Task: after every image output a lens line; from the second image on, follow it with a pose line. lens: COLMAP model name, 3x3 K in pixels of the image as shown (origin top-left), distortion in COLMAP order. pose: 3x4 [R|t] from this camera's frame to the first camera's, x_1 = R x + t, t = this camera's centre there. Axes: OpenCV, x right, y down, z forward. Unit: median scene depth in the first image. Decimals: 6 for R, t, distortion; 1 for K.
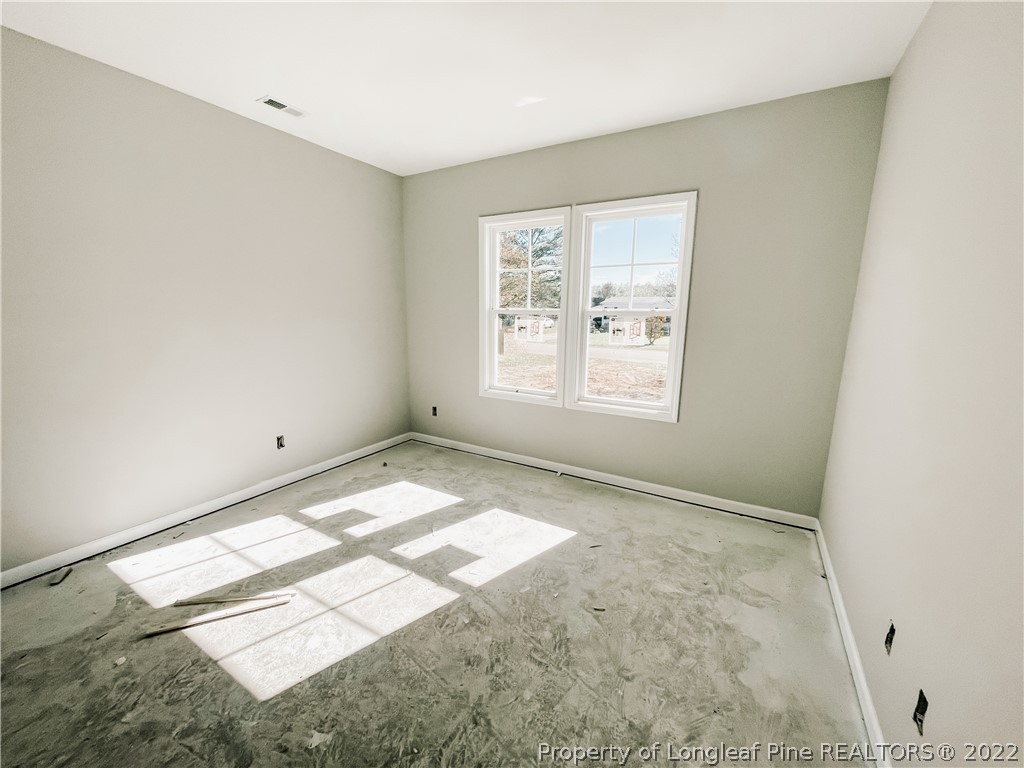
lens RADIAL K [[423.7, 0, 483.3], [0, 423.7, 387.5], [0, 0, 1]] dist [-0.000115, -0.000073]
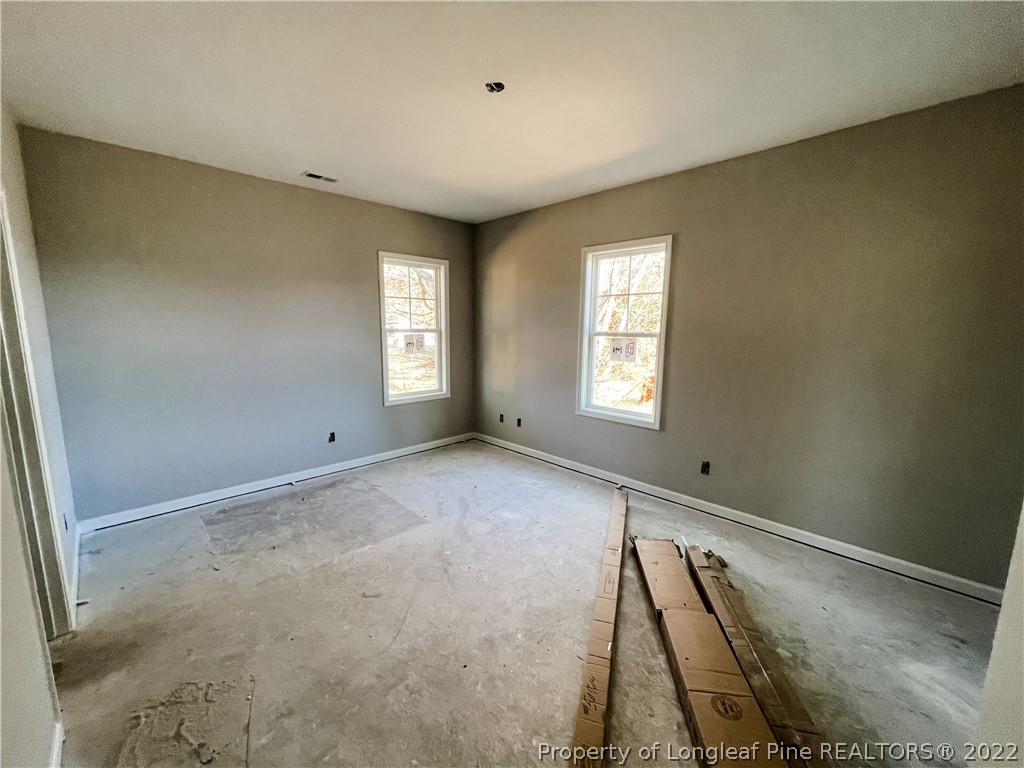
lens RADIAL K [[410.5, 0, 507.1], [0, 410.5, 388.8], [0, 0, 1]] dist [-0.002038, -0.000316]
pose [[0.972575, 0.043745, -0.228441, 0.171692], [-0.054239, 0.997732, -0.039860, 0.022436], [0.226179, 0.051157, 0.972742, -0.106439]]
